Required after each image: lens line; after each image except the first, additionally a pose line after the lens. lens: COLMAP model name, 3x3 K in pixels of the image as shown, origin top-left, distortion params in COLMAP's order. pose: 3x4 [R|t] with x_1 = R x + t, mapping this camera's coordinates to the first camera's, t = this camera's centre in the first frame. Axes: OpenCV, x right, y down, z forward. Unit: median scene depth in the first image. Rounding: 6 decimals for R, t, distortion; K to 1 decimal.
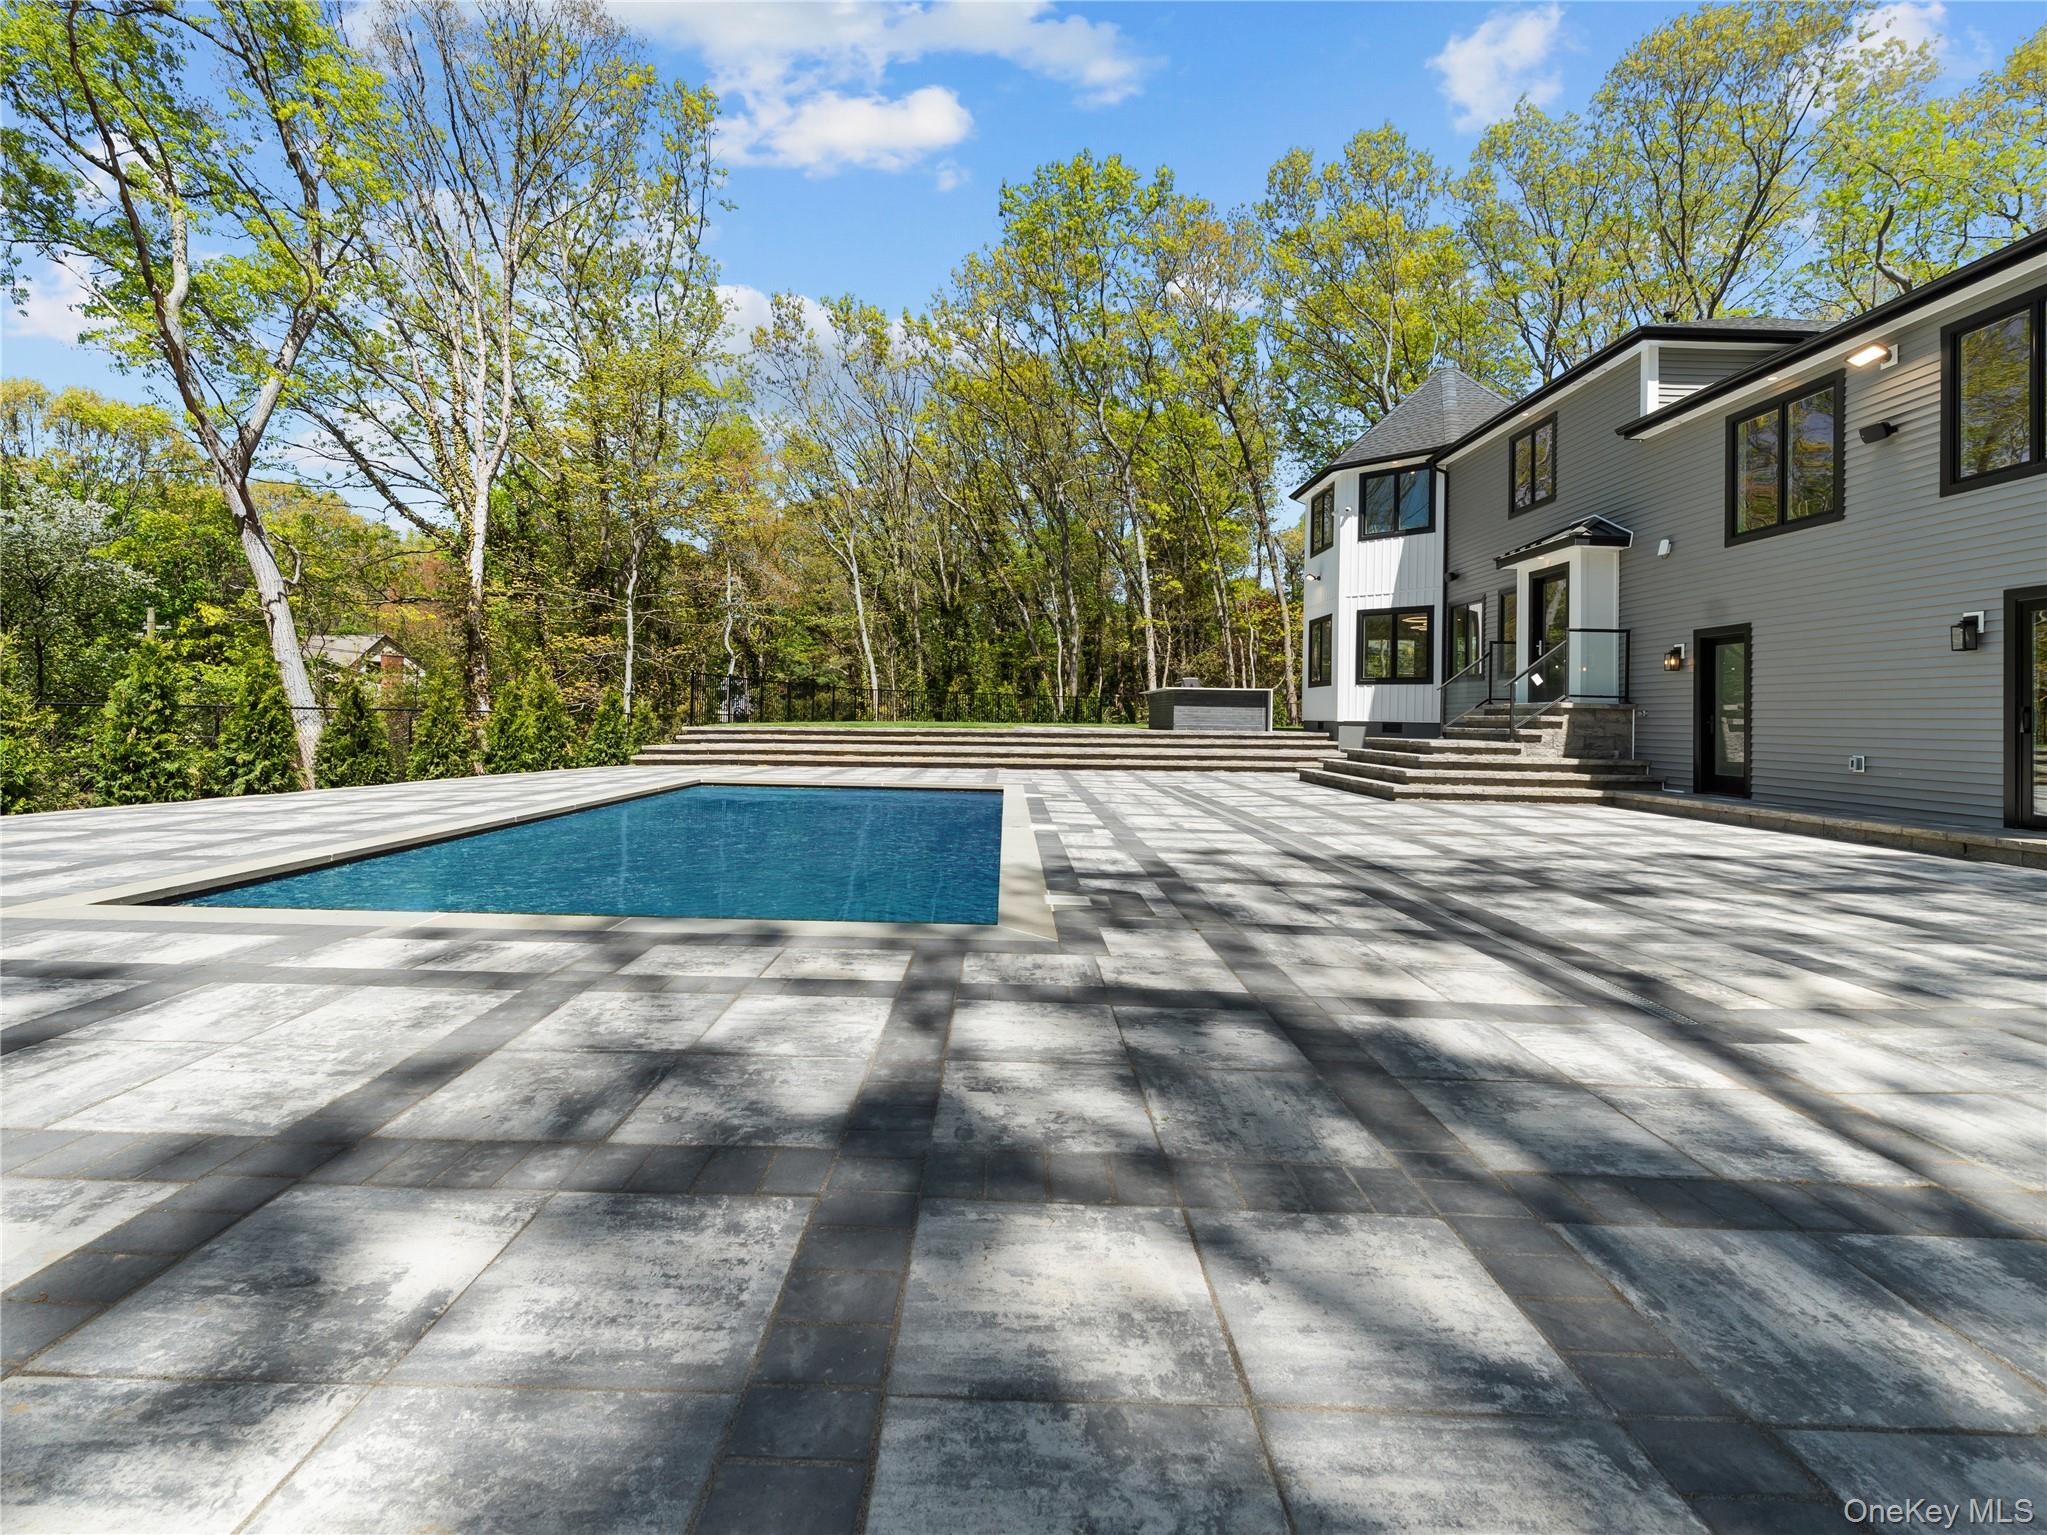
lens RADIAL K [[915.9, 0, 988.0], [0, 915.9, 702.3], [0, 0, 1]] dist [0.000107, -0.000269]
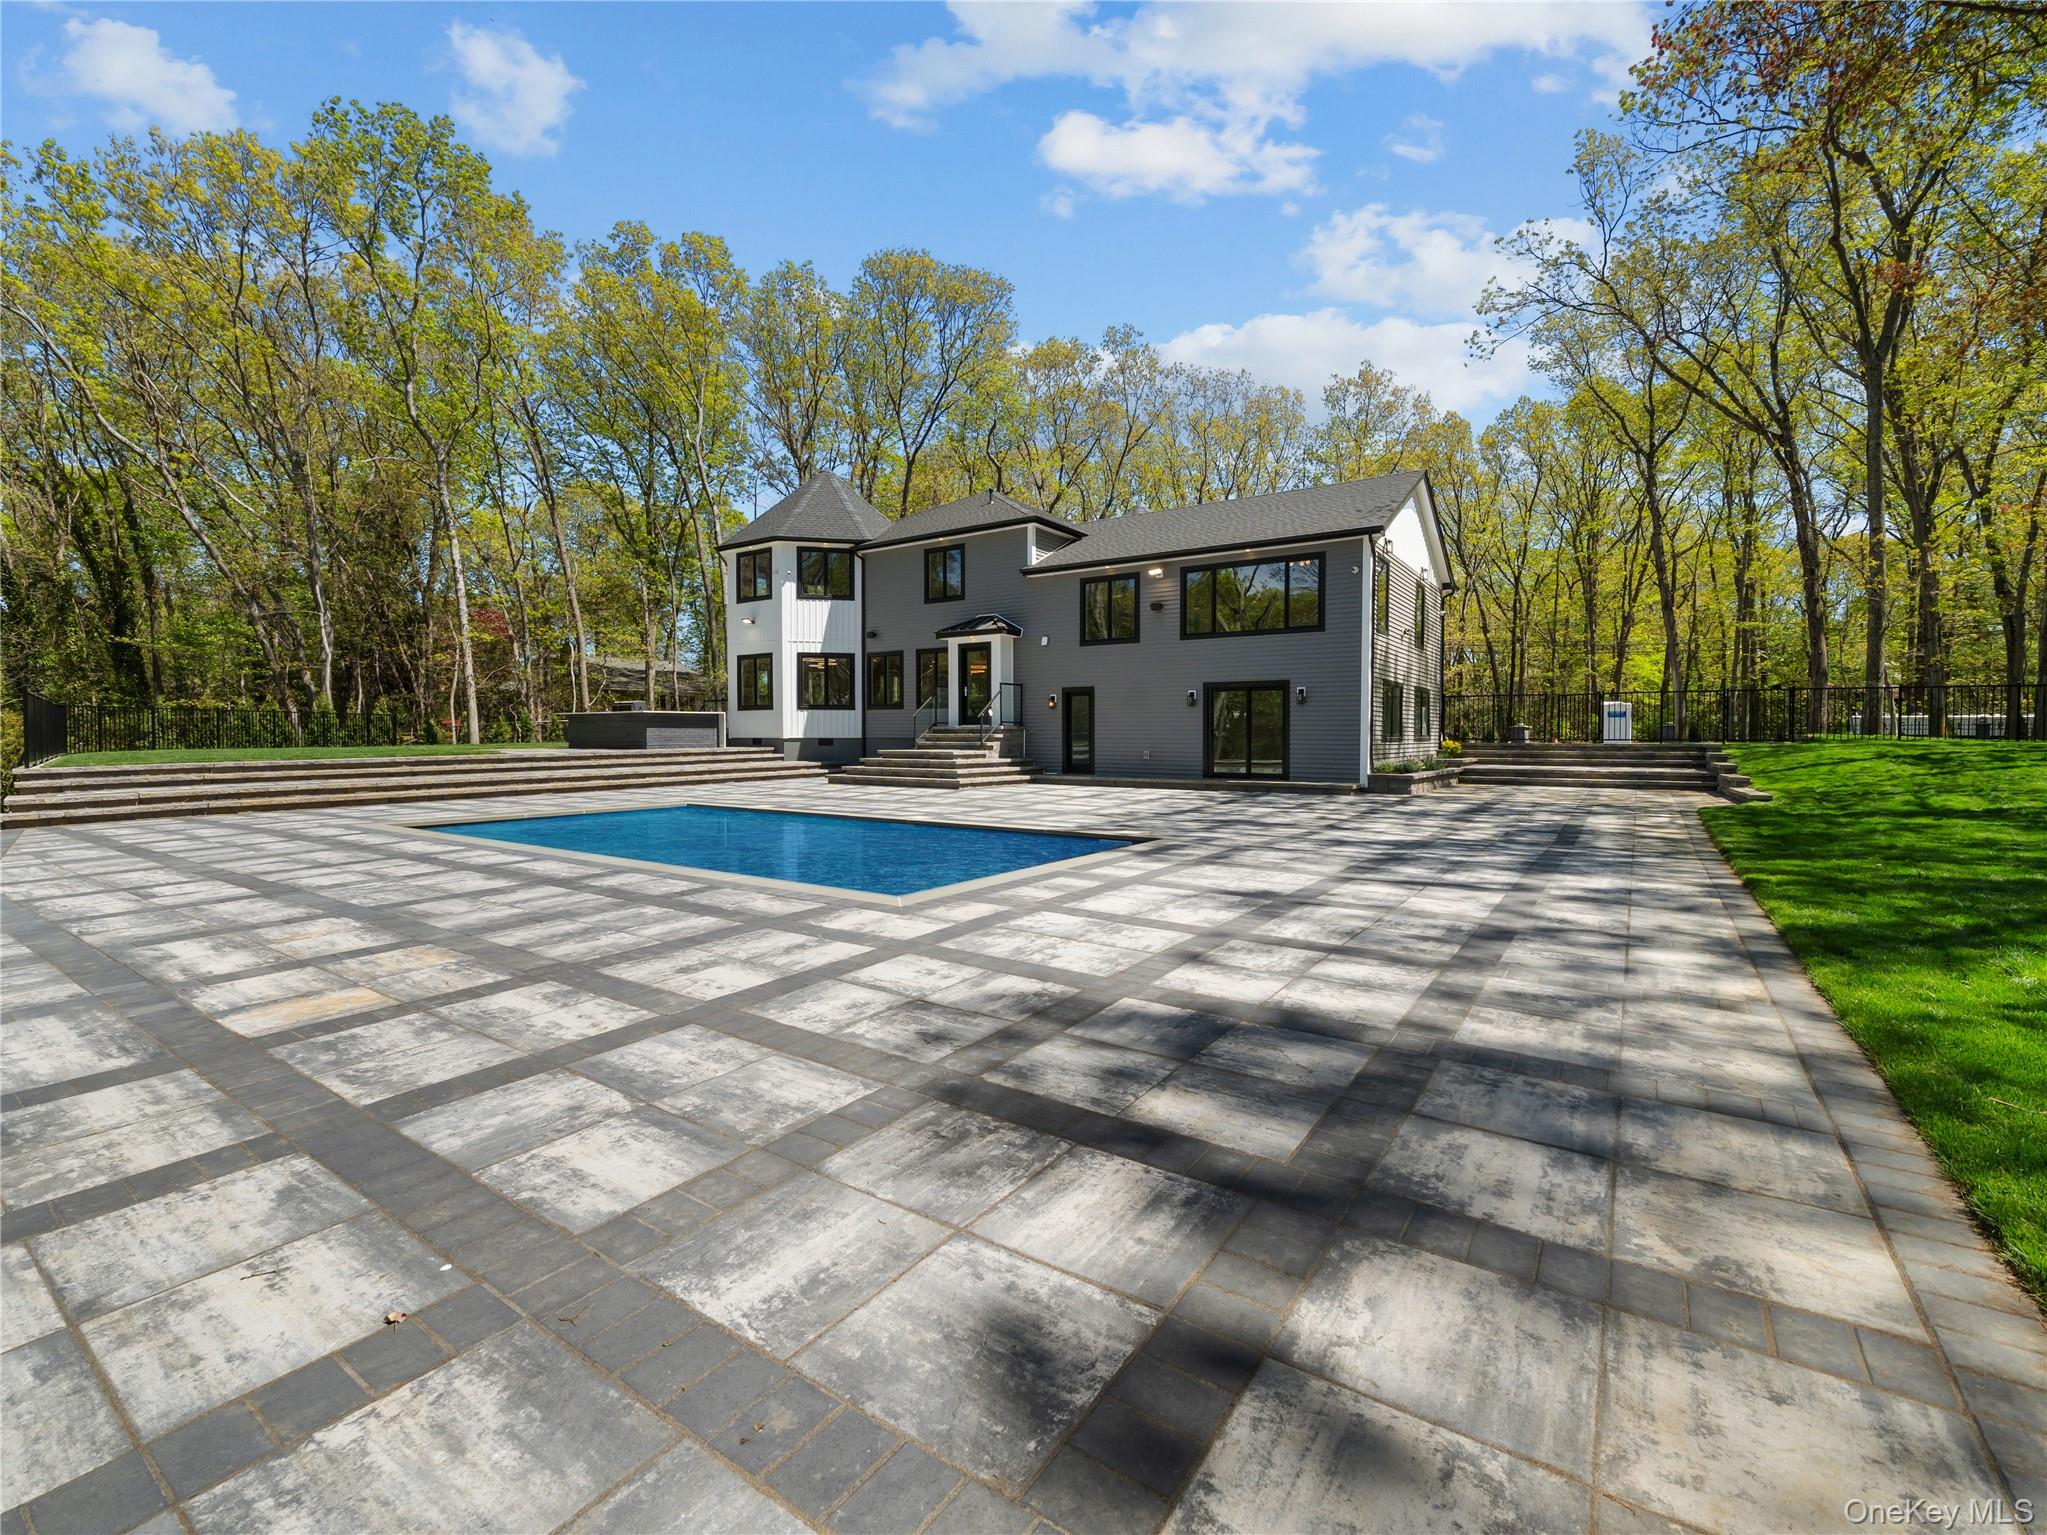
lens RADIAL K [[906.8, 0, 1023.5], [0, 906.8, 767.5], [0, 0, 1]] dist [0.000249, -0.001070]
pose [[0.552965, -0.050886, 0.831649, -0.727685], [-0.002334, 0.998035, 0.062618, -0.027771], [-0.833201, -0.036567, 0.551760, 0.023434]]
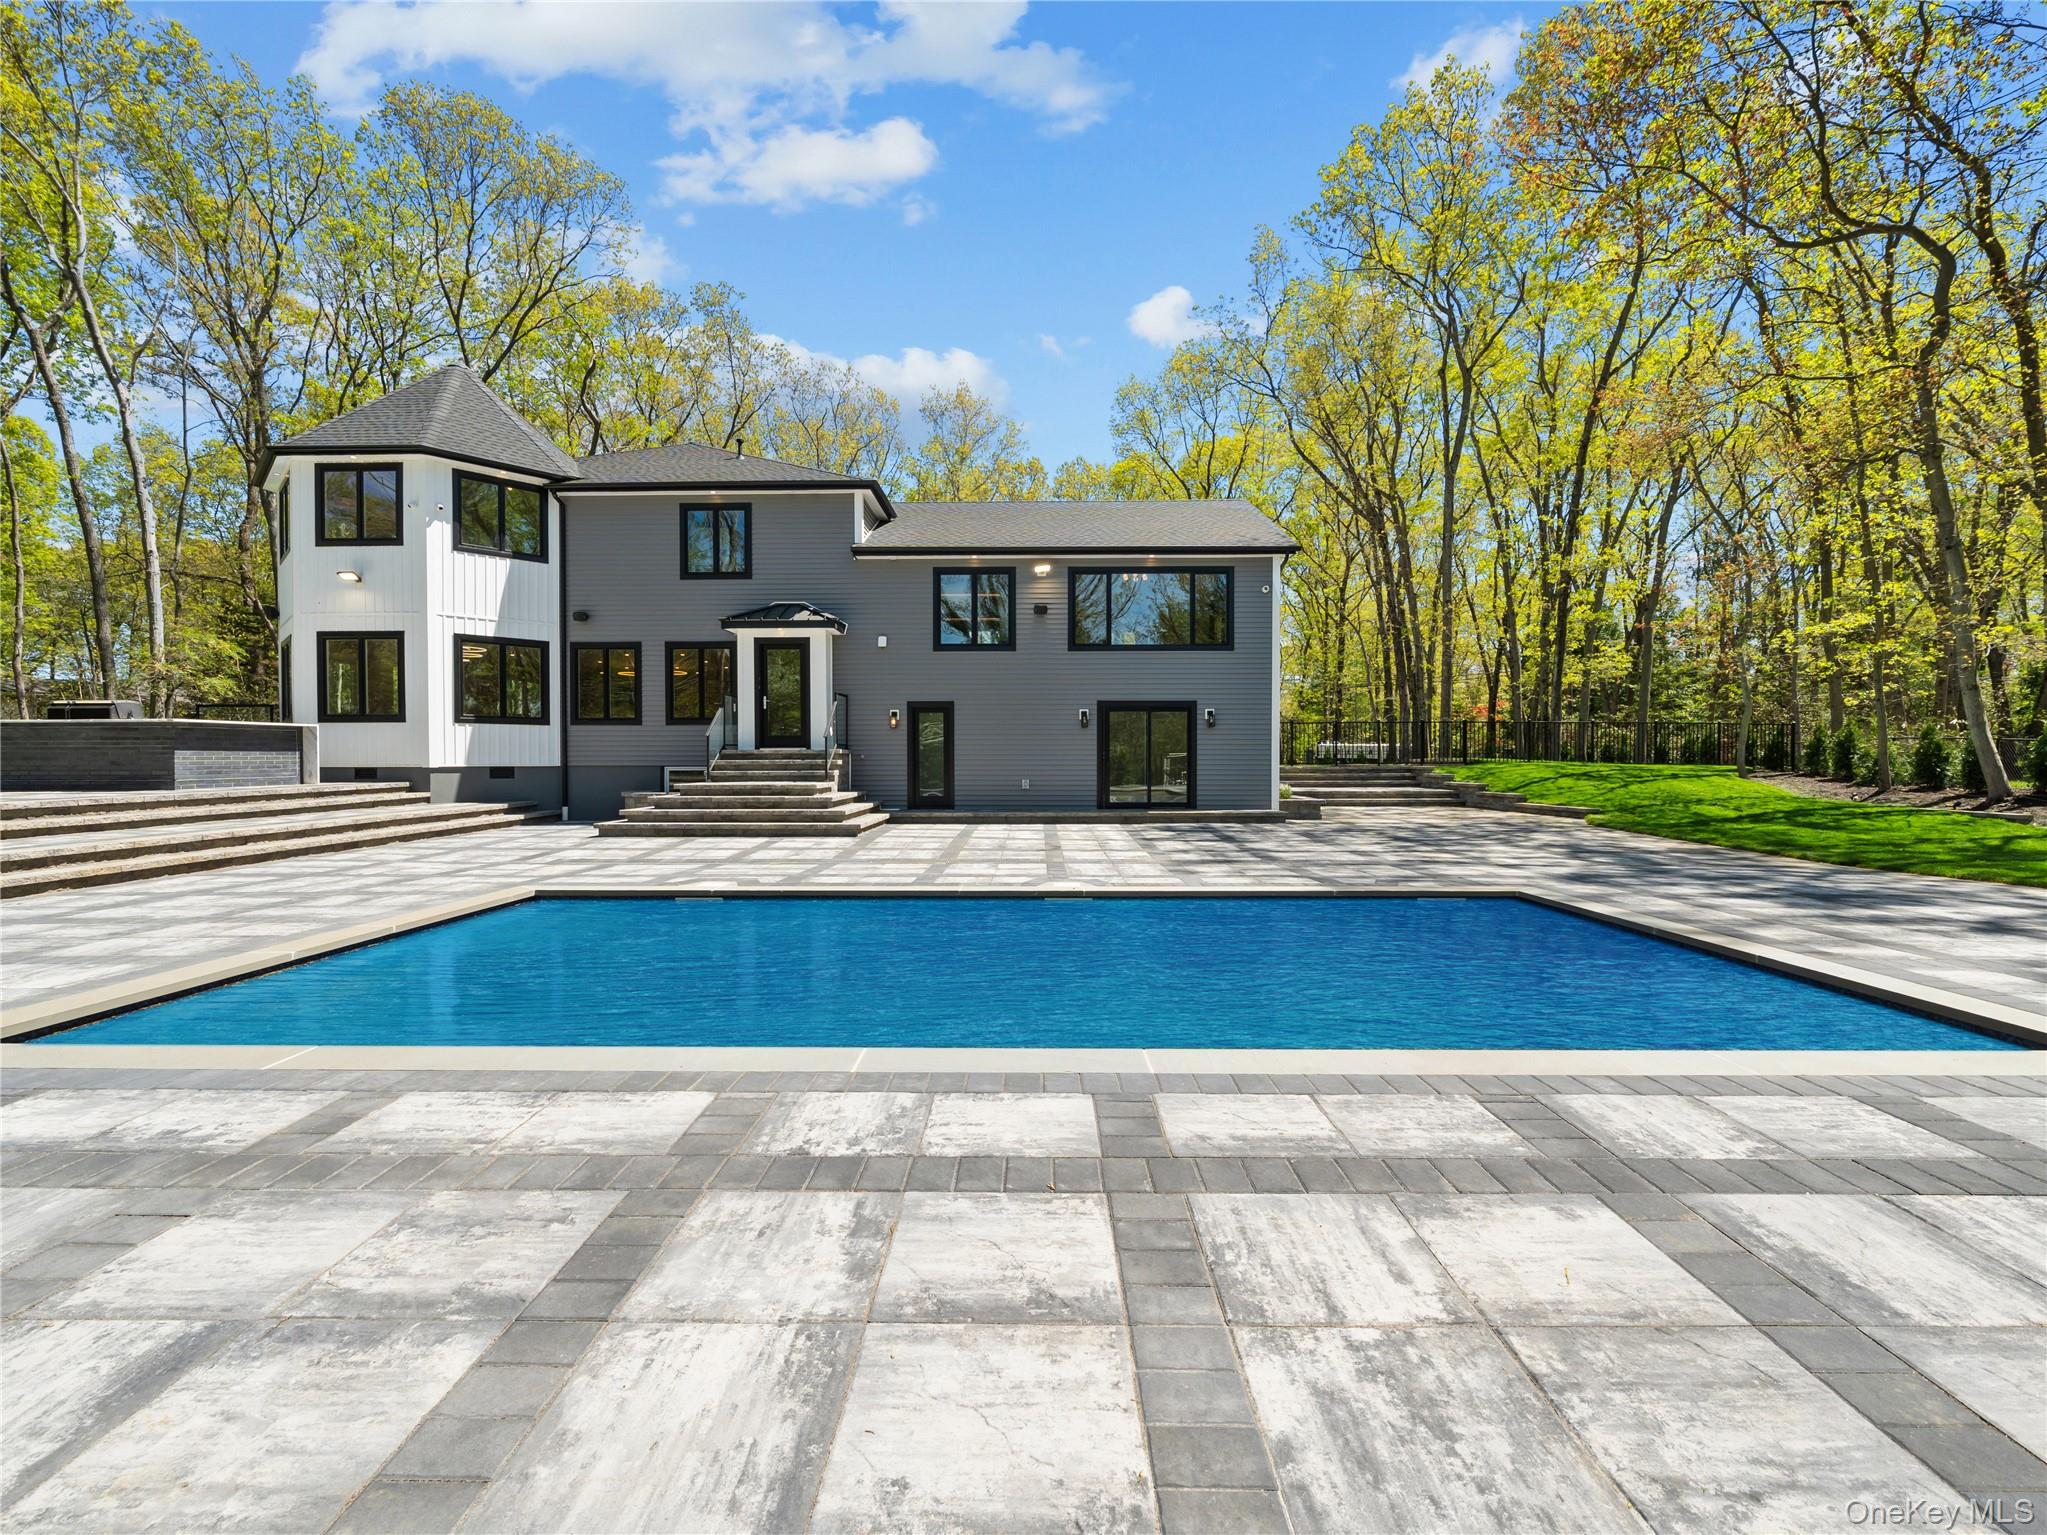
lens RADIAL K [[906.8, 0, 1023.5], [0, 906.8, 767.5], [0, 0, 1]] dist [0.000249, -0.001070]
pose [[-0.011026, -0.032114, 0.999423, -0.628579], [-0.014333, 0.999387, 0.031954, -0.018360], [-0.999836, -0.013972, -0.011480, 0.715446]]
